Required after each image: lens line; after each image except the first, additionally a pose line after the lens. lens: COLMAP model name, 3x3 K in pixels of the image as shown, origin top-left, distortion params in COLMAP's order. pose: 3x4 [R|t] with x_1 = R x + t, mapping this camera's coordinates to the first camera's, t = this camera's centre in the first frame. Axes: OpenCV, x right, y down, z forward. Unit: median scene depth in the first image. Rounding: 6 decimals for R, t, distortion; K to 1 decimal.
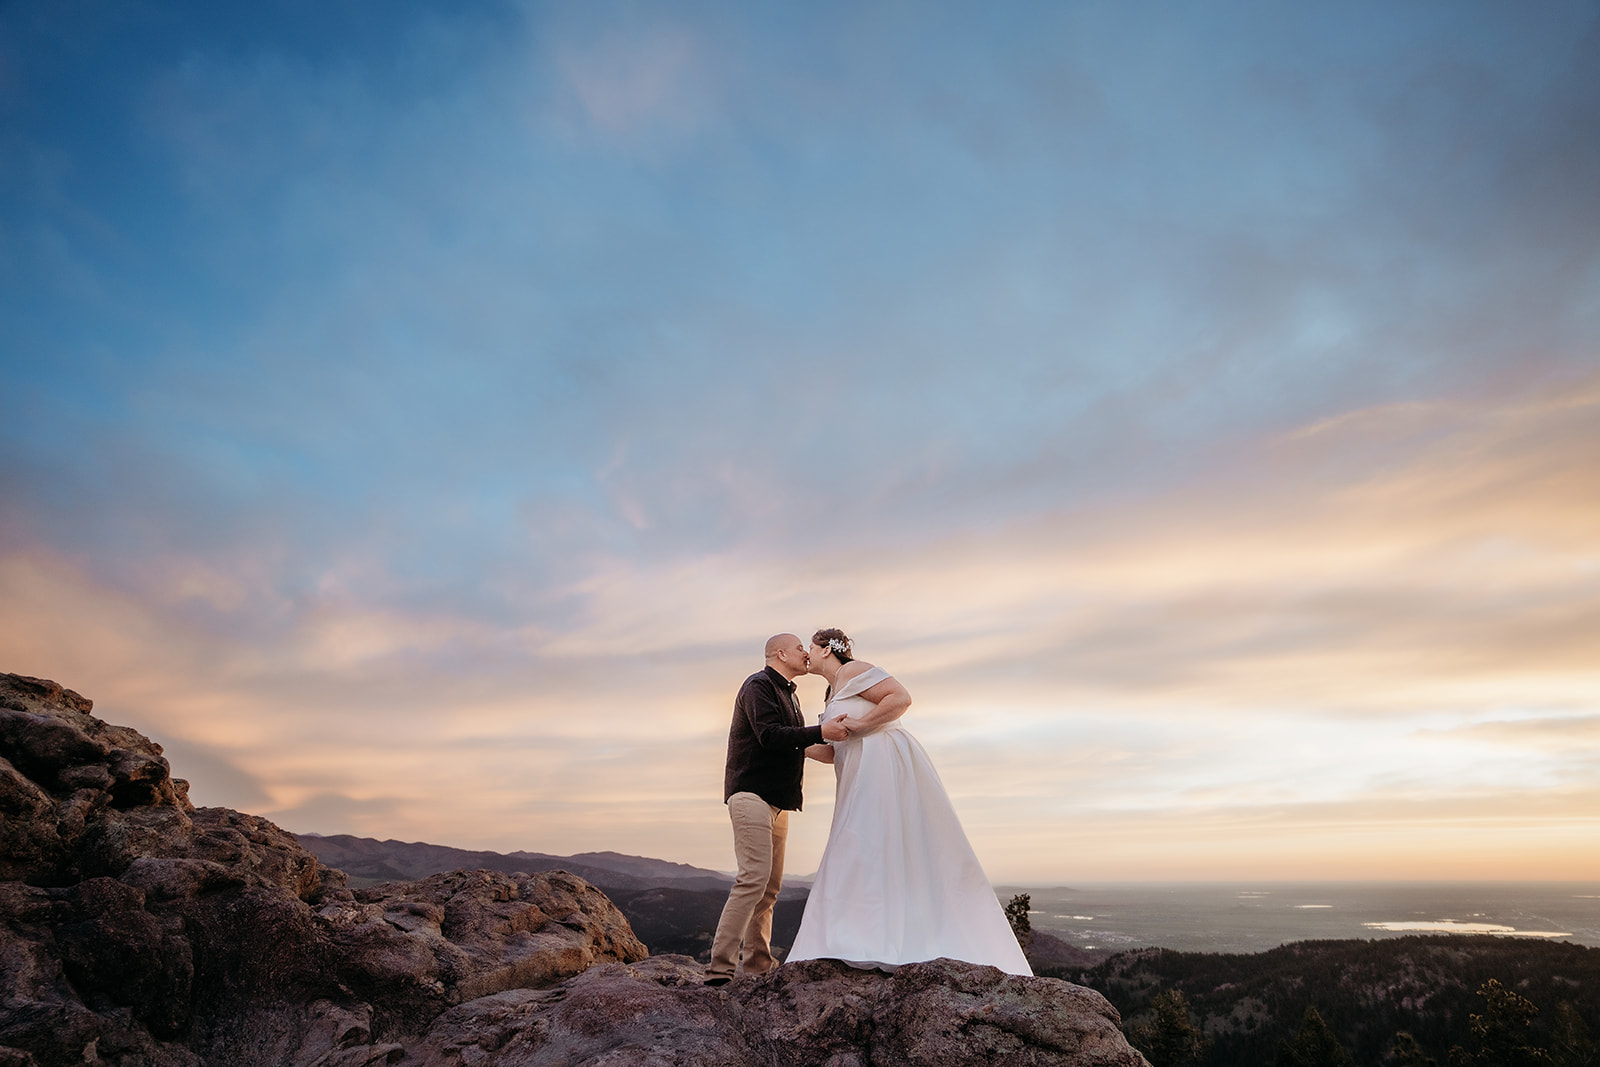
lens RADIAL K [[783.5, 0, 811.0], [0, 783.5, 528.5], [0, 0, 1]] dist [-0.072862, 0.029502]
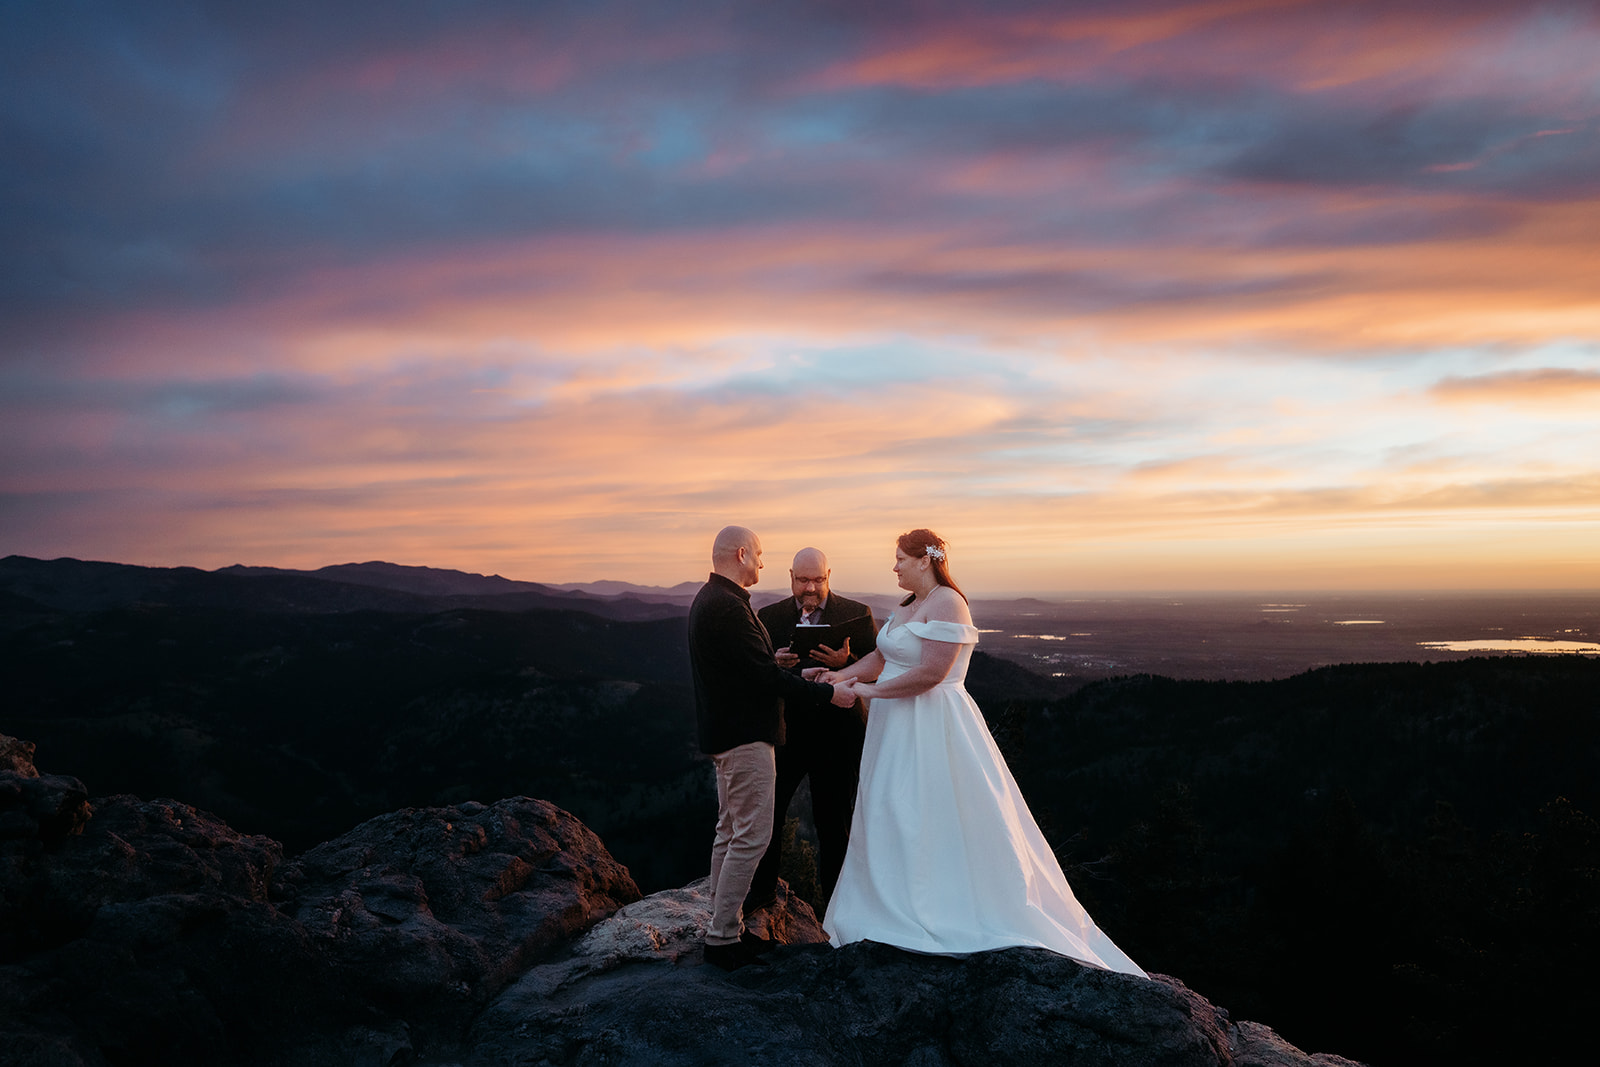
lens RADIAL K [[1199.0, 0, 810.8], [0, 1199.0, 531.2], [0, 0, 1]] dist [-0.008853, 0.057075]
pose [[0.993790, -0.013485, 0.110455, -0.246514], [-0.028072, 0.930142, 0.366125, -0.479424], [-0.107676, -0.366952, 0.923987, -0.191430]]
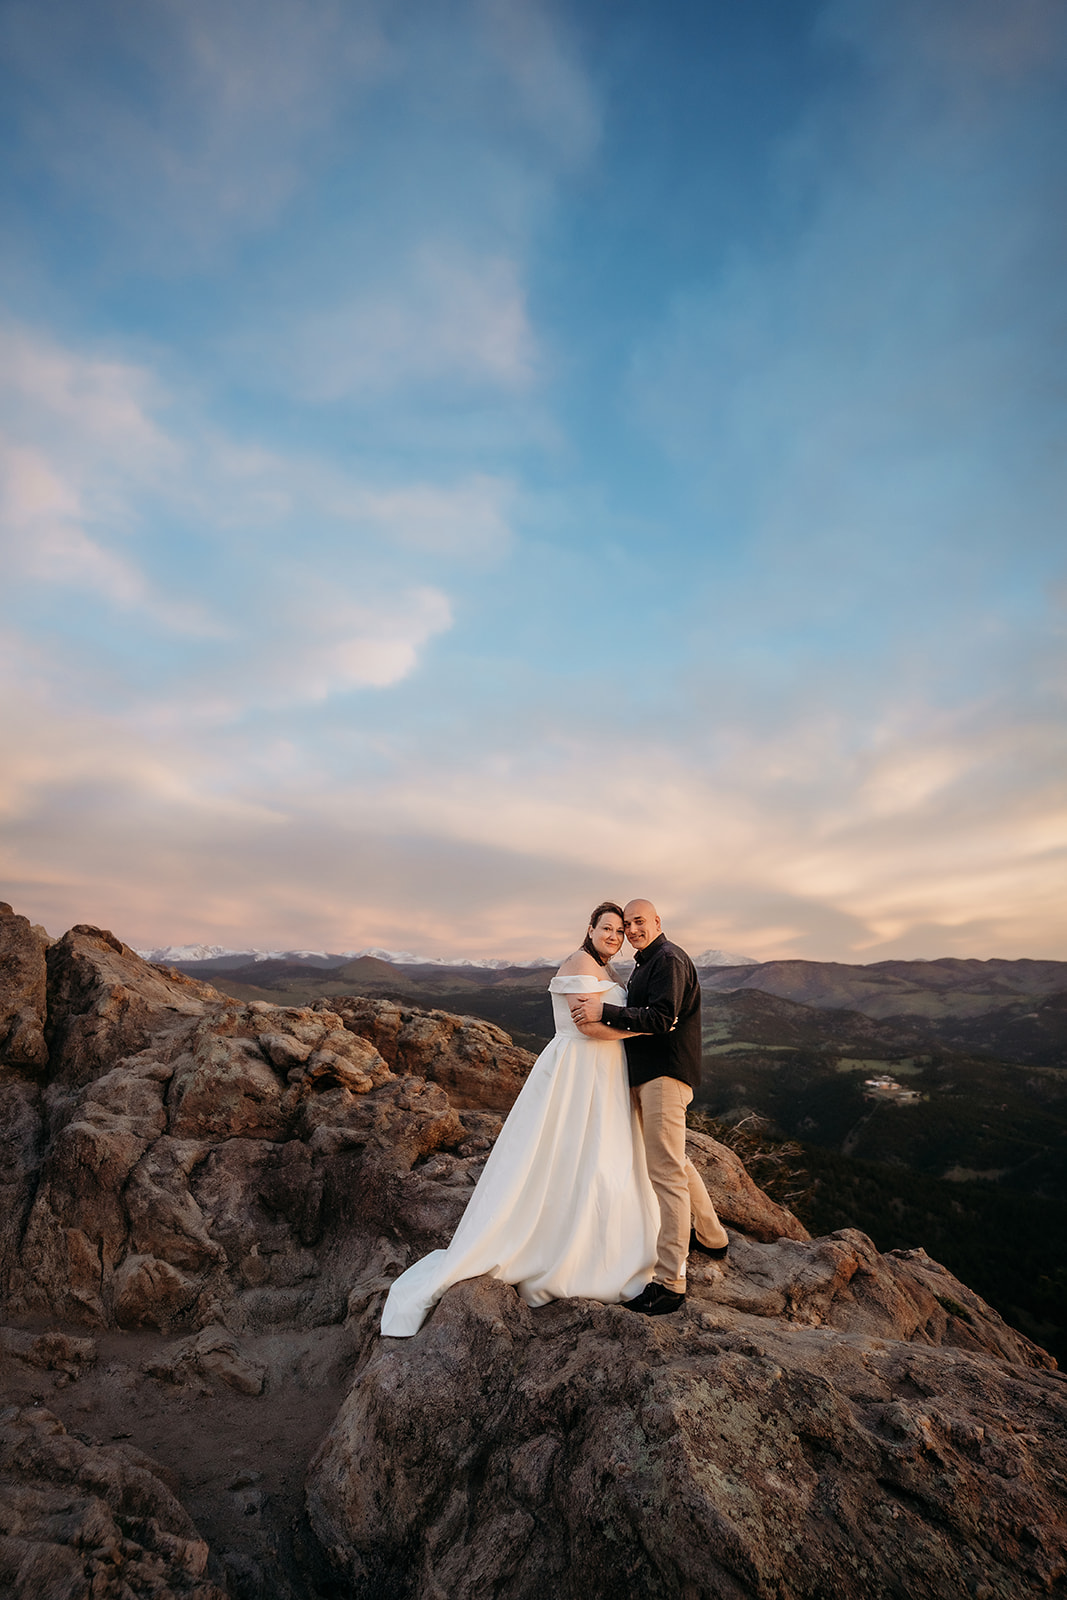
lens RADIAL K [[783.5, 0, 530.6], [0, 783.5, 792.4], [0, 0, 1]] dist [-0.072862, 0.029502]
pose [[0.533819, -0.223792, -0.815447, 0.854959], [0.359785, 0.932810, -0.020474, -0.029990], [0.765240, -0.282456, 0.578469, 0.600514]]
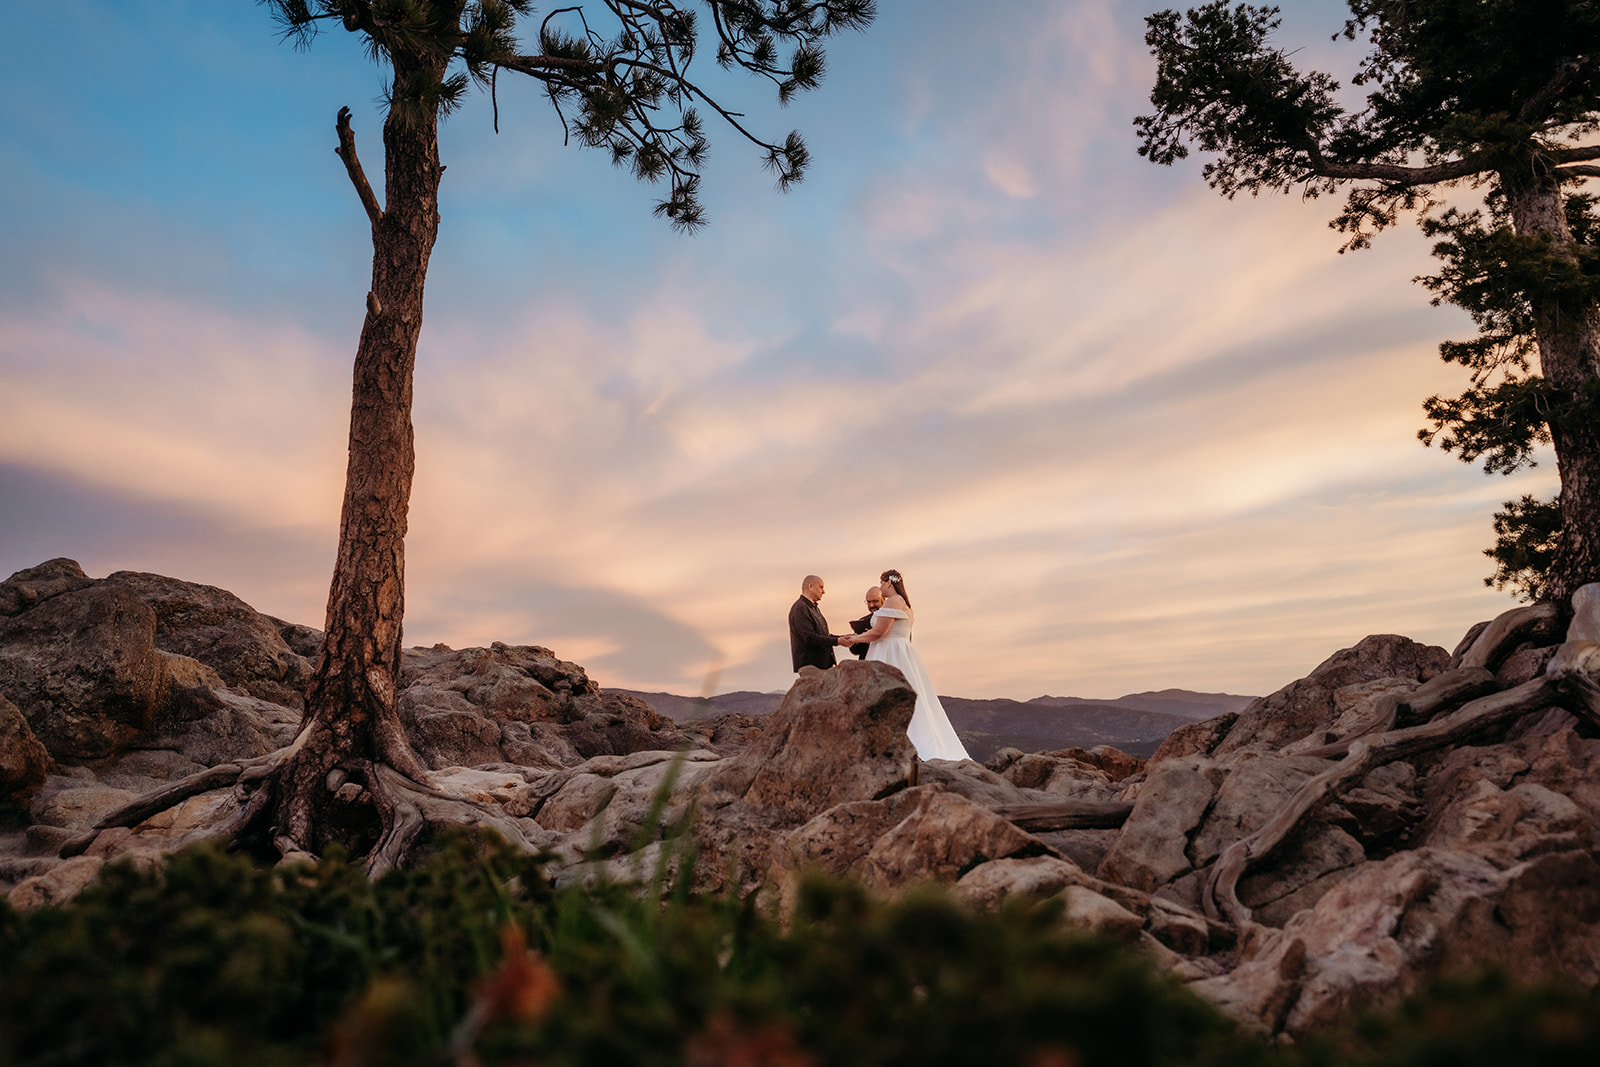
lens RADIAL K [[1220.4, 0, 805.7], [0, 1220.4, 523.4], [0, 0, 1]] dist [0.021863, 0.015721]
pose [[0.863171, -0.107553, -0.493324, 1.854662], [0.230955, 0.952948, 0.196343, -0.817215], [0.448995, -0.283413, 0.847396, -1.992667]]
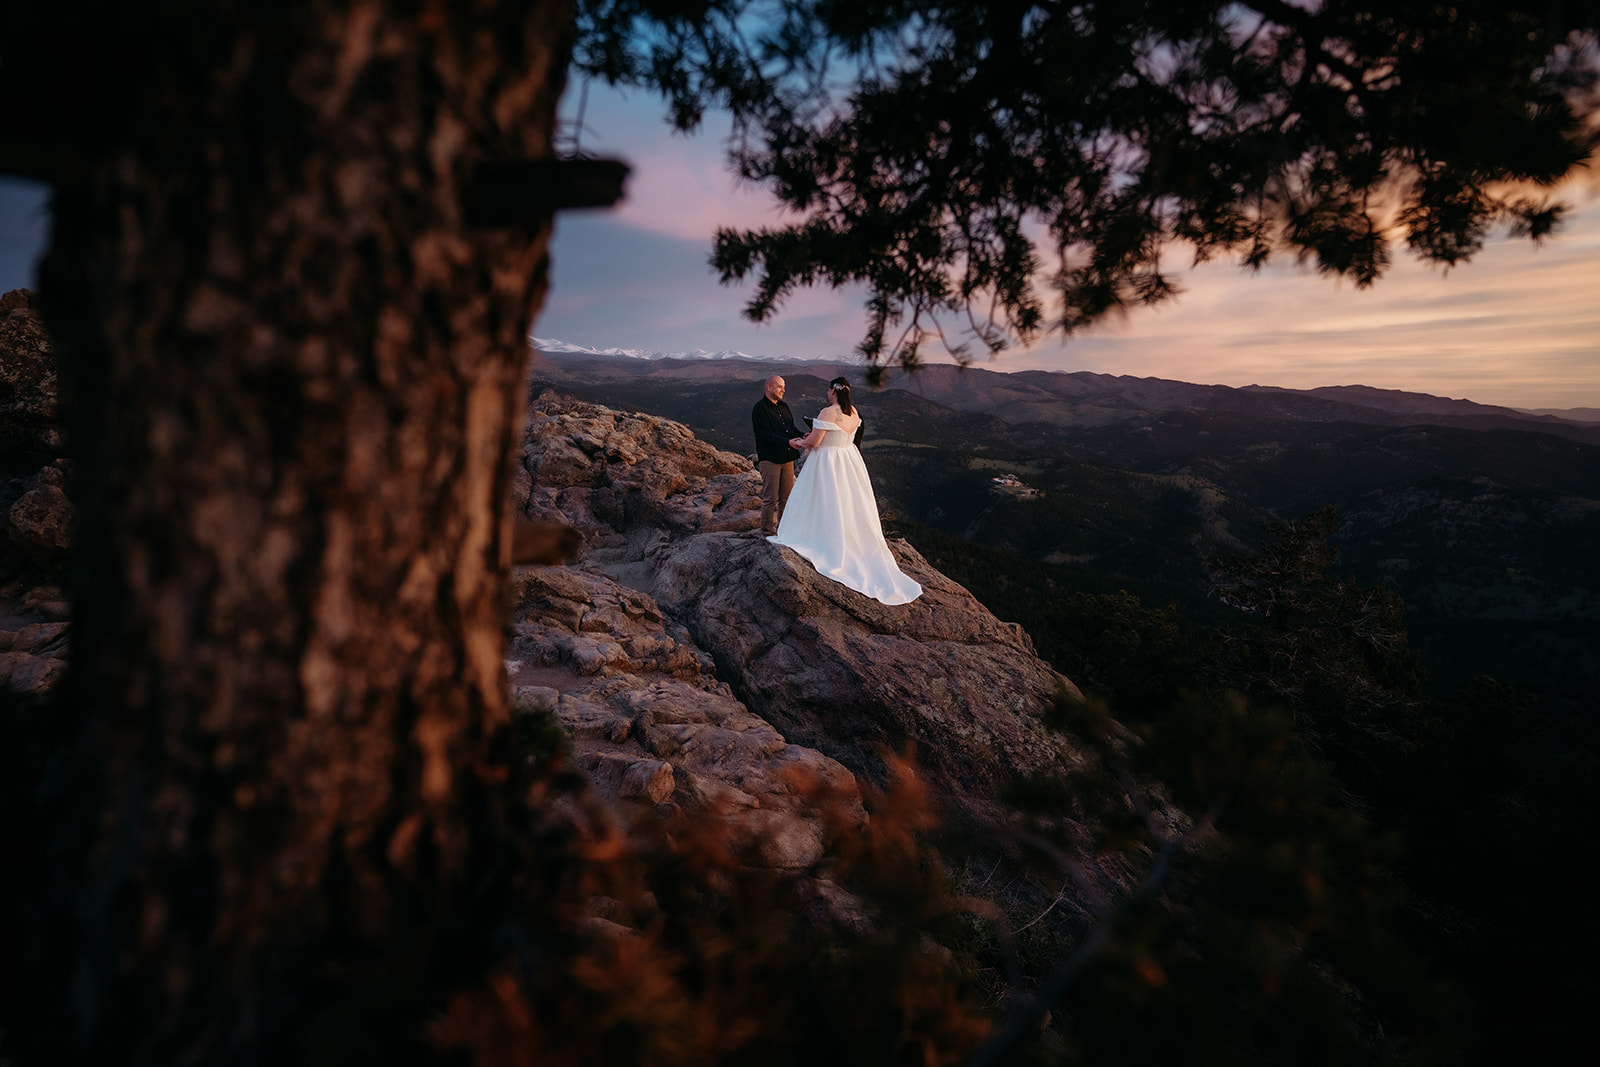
lens RADIAL K [[783.5, 0, 805.6], [0, 783.5, 536.5], [0, 0, 1]] dist [-0.072862, 0.029502]
pose [[0.654332, 0.149778, -0.741226, 2.086363], [0.290964, 0.854861, 0.429595, -0.531362], [0.697990, -0.496768, 0.515783, -0.240543]]
